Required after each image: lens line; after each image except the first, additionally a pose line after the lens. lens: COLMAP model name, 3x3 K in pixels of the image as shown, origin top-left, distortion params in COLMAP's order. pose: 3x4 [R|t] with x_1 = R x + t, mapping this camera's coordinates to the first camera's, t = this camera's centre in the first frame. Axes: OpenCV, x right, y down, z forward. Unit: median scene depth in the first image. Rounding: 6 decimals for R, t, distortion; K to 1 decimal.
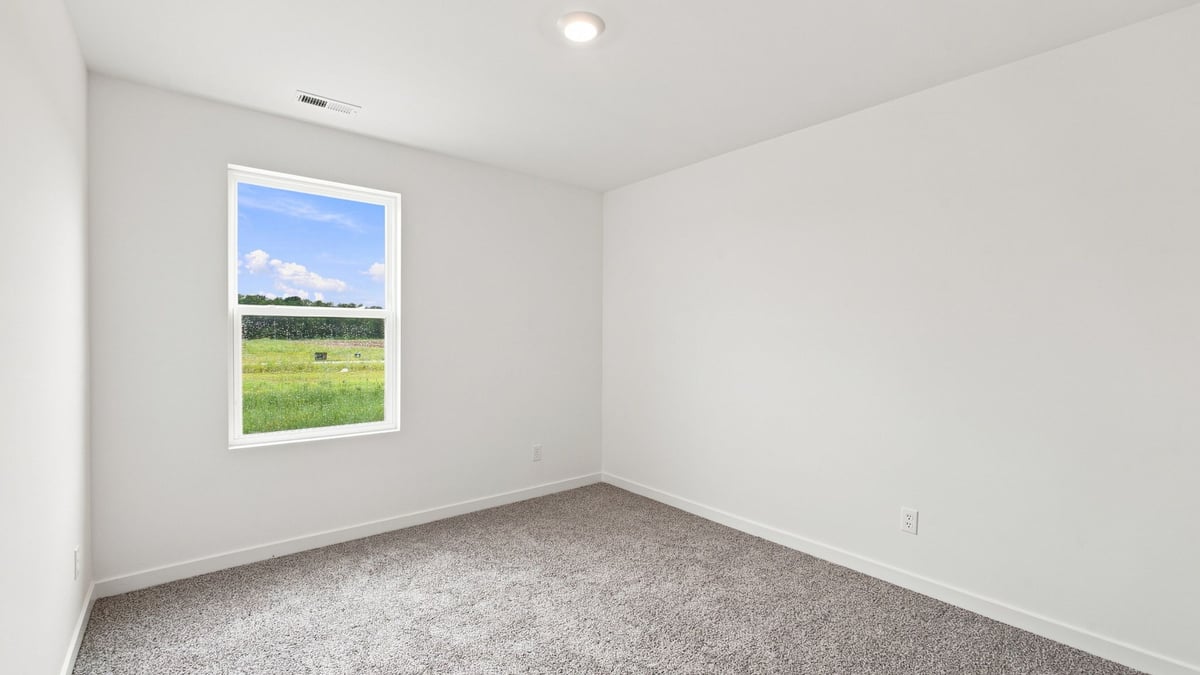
lens RADIAL K [[469.8, 0, 605.4], [0, 469.8, 339.8], [0, 0, 1]] dist [-0.002669, 0.000224]
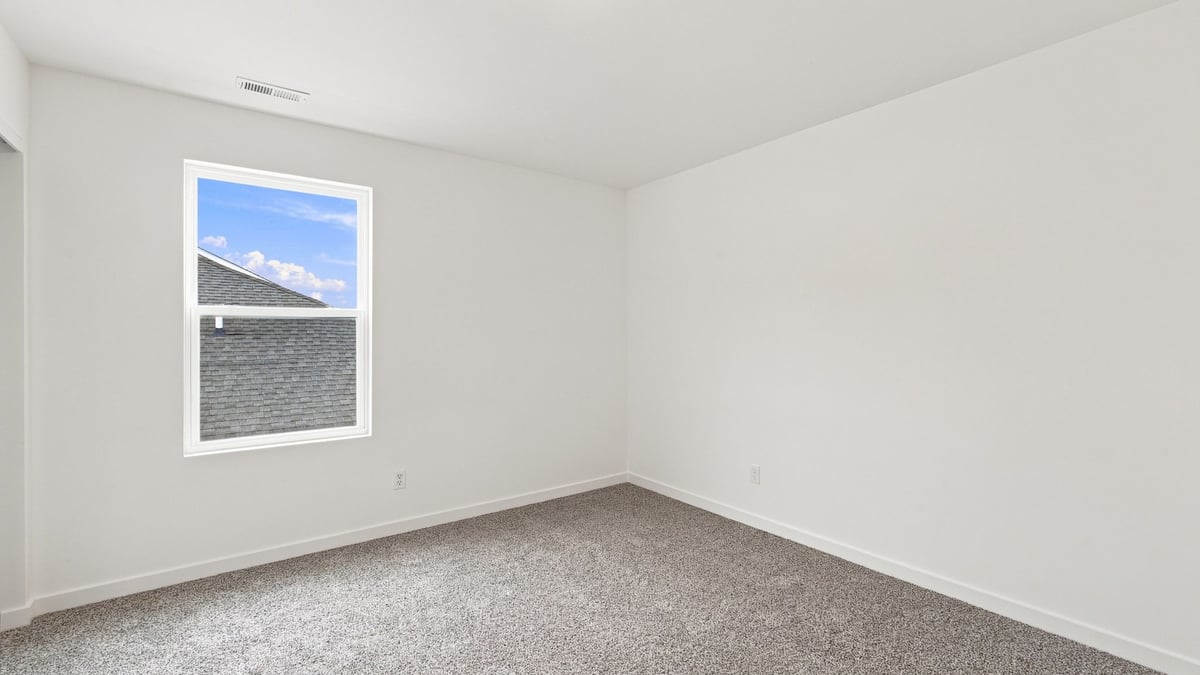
lens RADIAL K [[469.8, 0, 612.8], [0, 469.8, 333.4], [0, 0, 1]] dist [-0.002669, 0.000224]
pose [[0.998804, -0.010543, -0.047736, 0.089266], [0.010136, 0.999910, -0.008750, -0.000510], [0.047824, 0.008256, 0.998822, 0.067256]]
